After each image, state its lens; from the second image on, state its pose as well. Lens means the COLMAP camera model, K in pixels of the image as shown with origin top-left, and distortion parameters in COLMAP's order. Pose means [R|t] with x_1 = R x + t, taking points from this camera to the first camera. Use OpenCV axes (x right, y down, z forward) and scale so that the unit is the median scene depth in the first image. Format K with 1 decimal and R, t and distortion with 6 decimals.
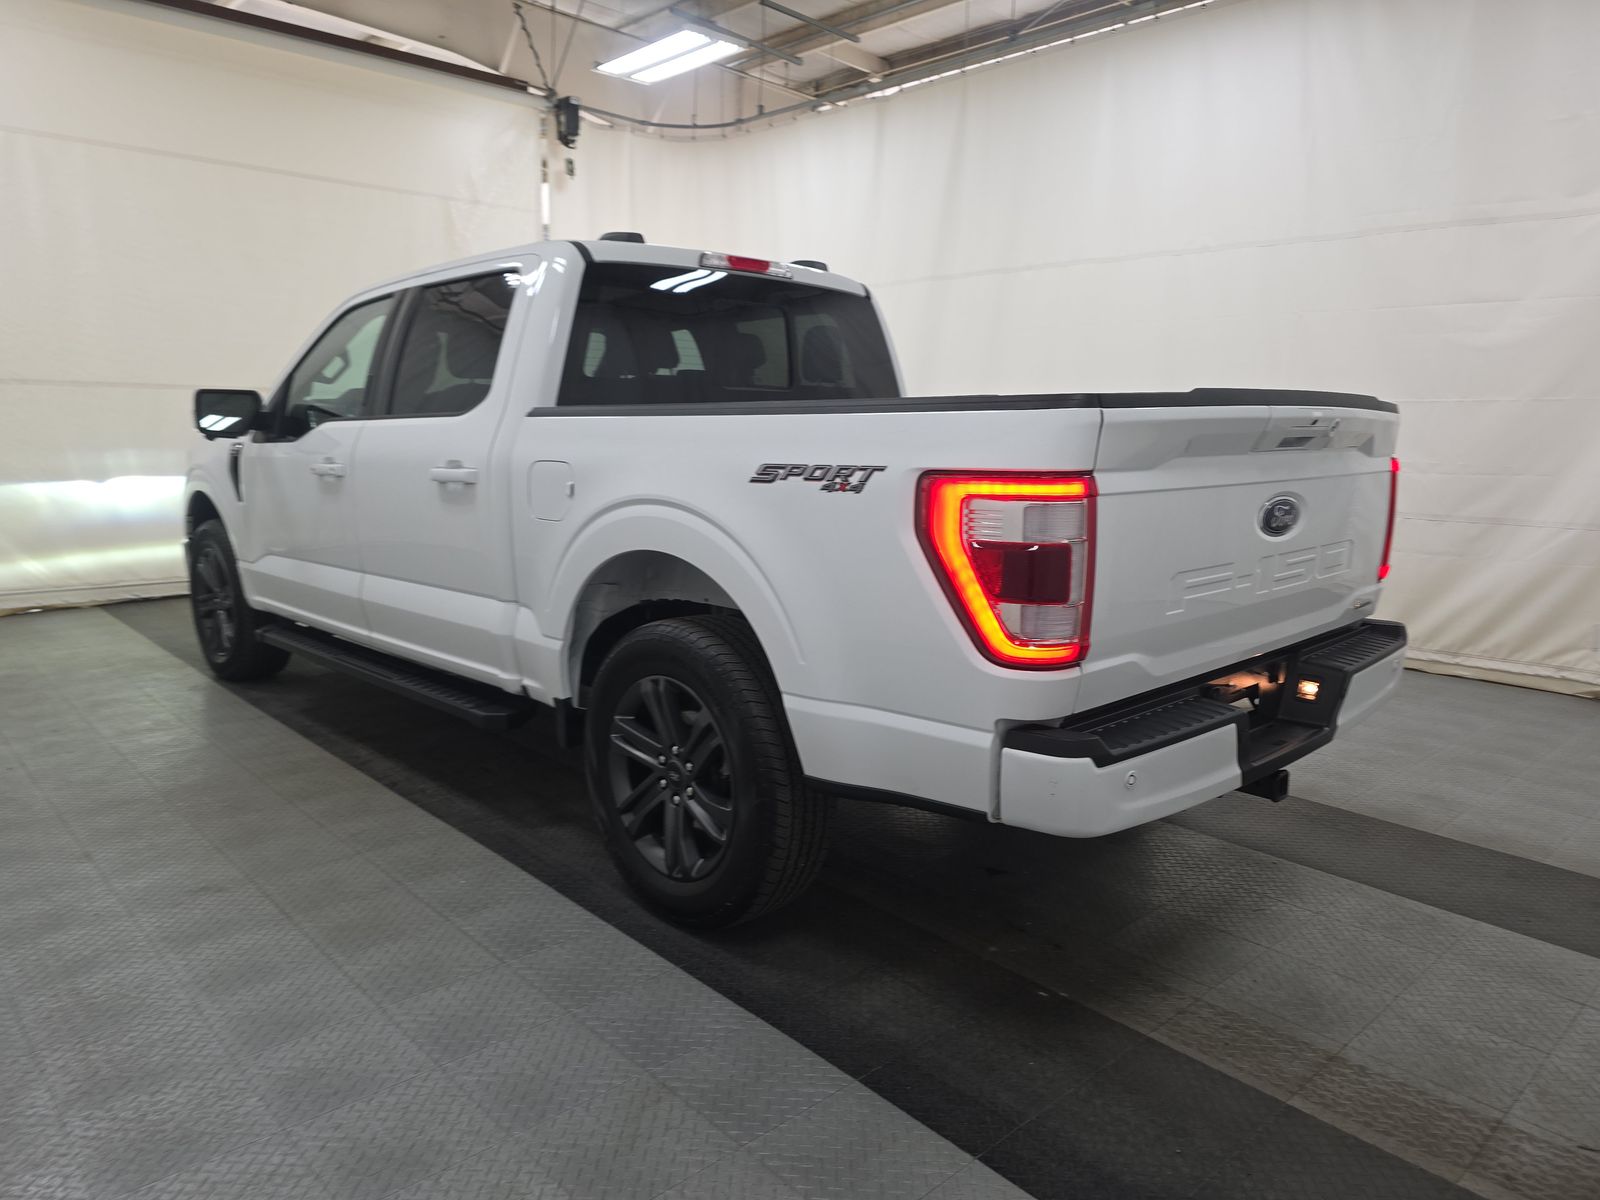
lens RADIAL K [[1093.2, 0, 818.5], [0, 1093.2, 598.5], [0, 0, 1]] dist [0.017472, -0.005245]
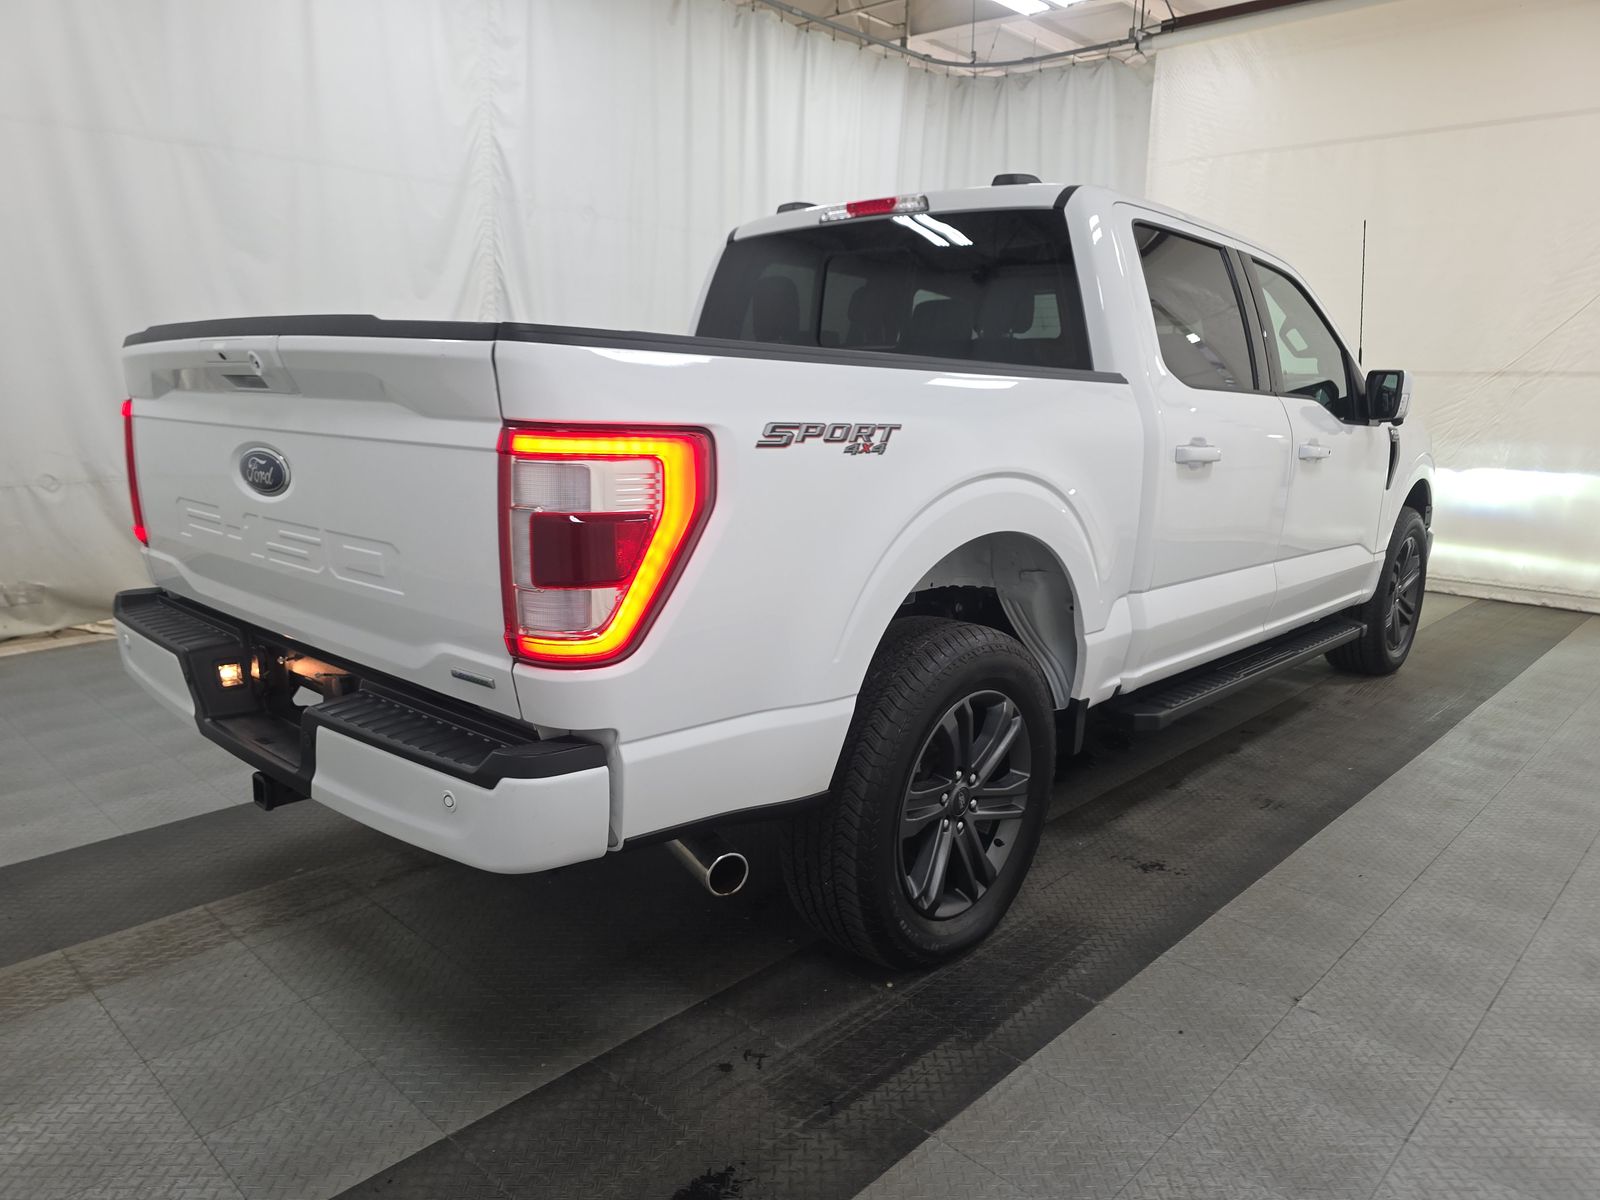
lens RADIAL K [[1072.1, 0, 799.0], [0, 1072.1, 612.7], [0, 0, 1]] dist [0.045933, -0.043109]
pose [[0.052524, 0.194722, -0.979451, 0.779558], [-0.183174, 0.966043, 0.182234, -0.120325], [0.981676, 0.169838, 0.086409, 0.828359]]
